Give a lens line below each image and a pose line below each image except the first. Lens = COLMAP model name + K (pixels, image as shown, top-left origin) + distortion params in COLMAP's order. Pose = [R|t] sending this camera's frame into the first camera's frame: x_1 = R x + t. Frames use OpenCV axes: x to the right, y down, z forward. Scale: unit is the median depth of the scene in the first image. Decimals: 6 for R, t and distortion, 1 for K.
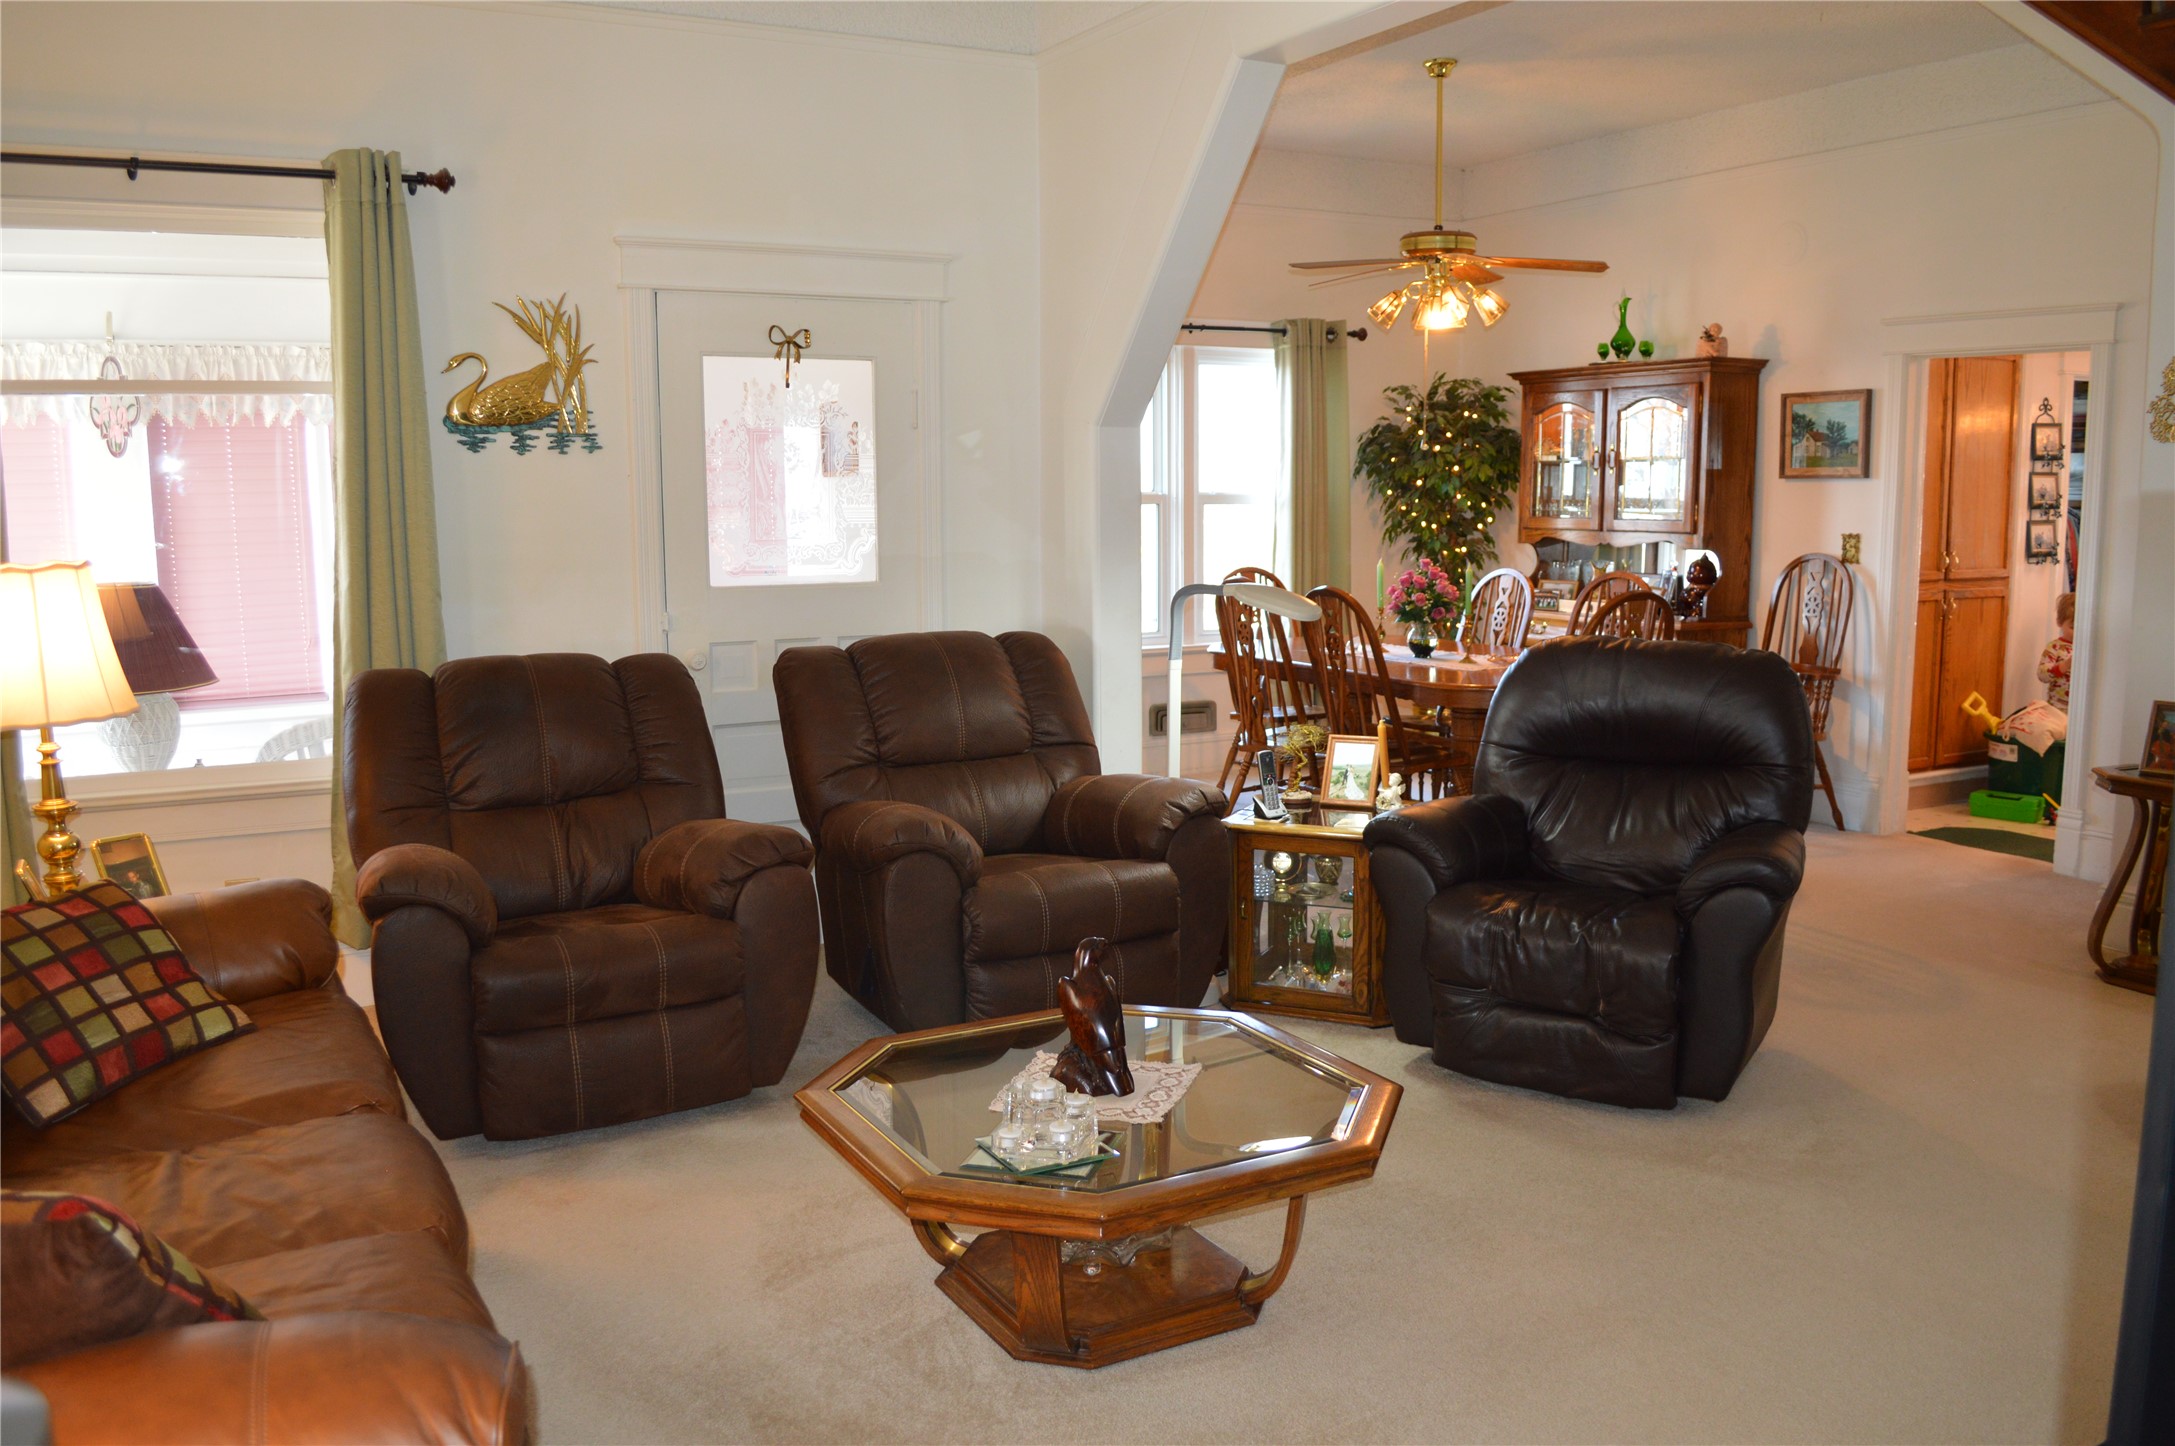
lens RADIAL K [[1706.4, 0, 1038.4], [0, 1706.4, 702.1], [0, 0, 1]] dist [-0.085536, 0.007503]
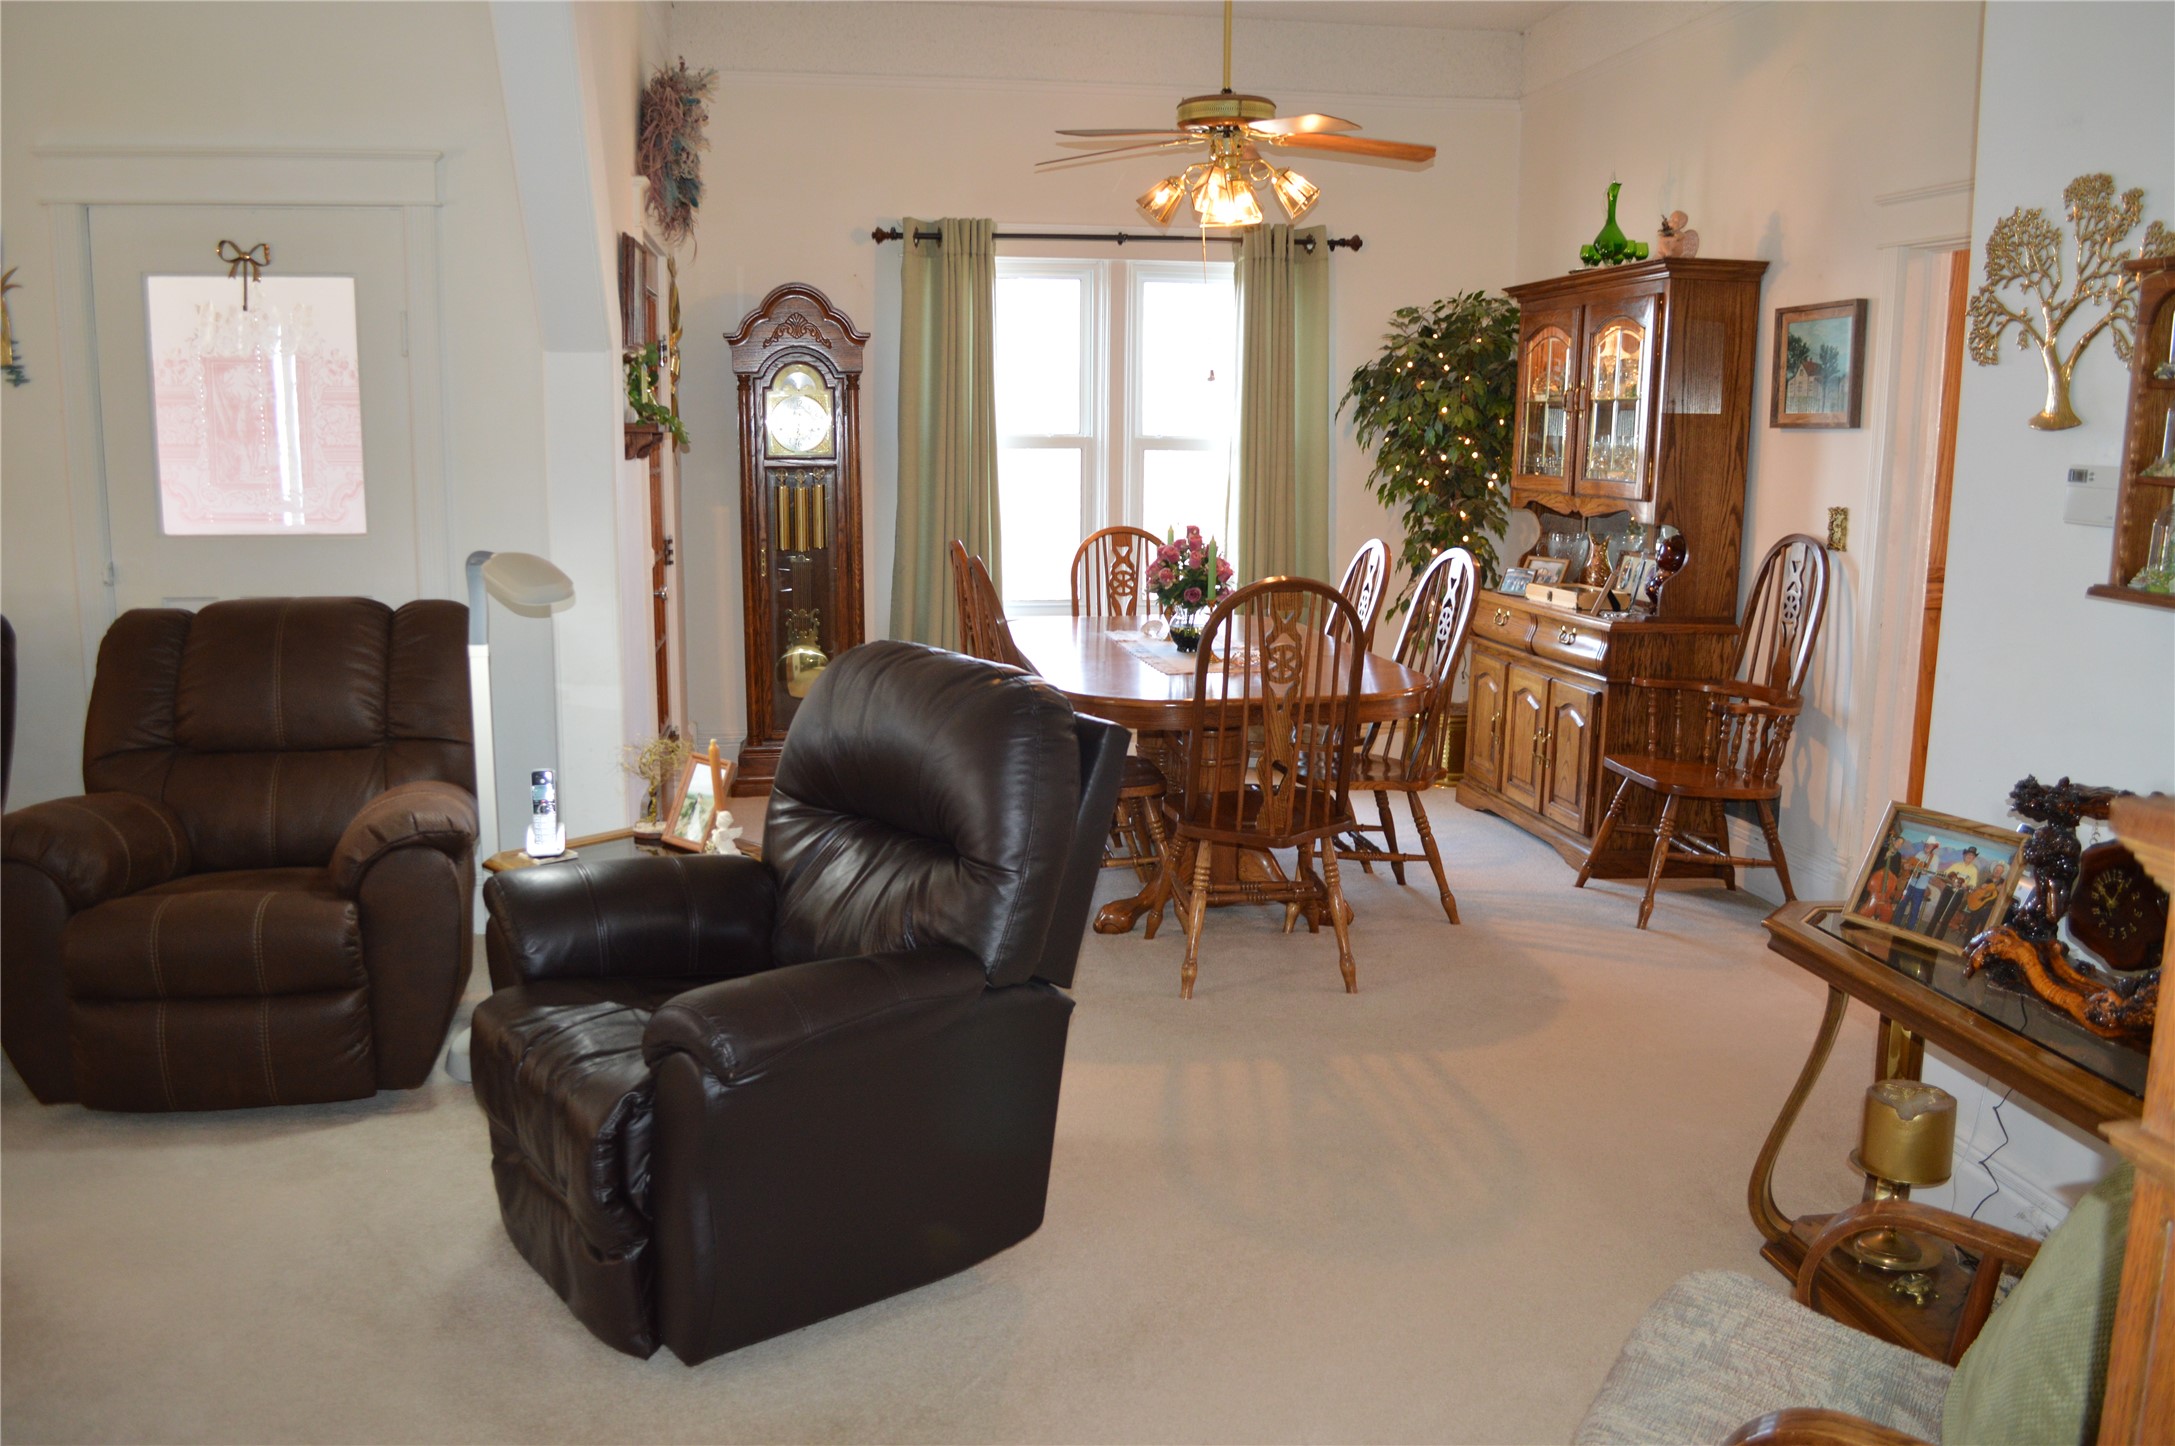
lens RADIAL K [[1706.4, 0, 1038.4], [0, 1706.4, 702.1], [0, 0, 1]] dist [-0.085536, 0.007503]
pose [[0.948289, 0.064013, -0.310887, 0.390900], [-0.053587, 0.997681, 0.041971, -0.030826], [0.312853, -0.023141, 0.949520, 0.228770]]
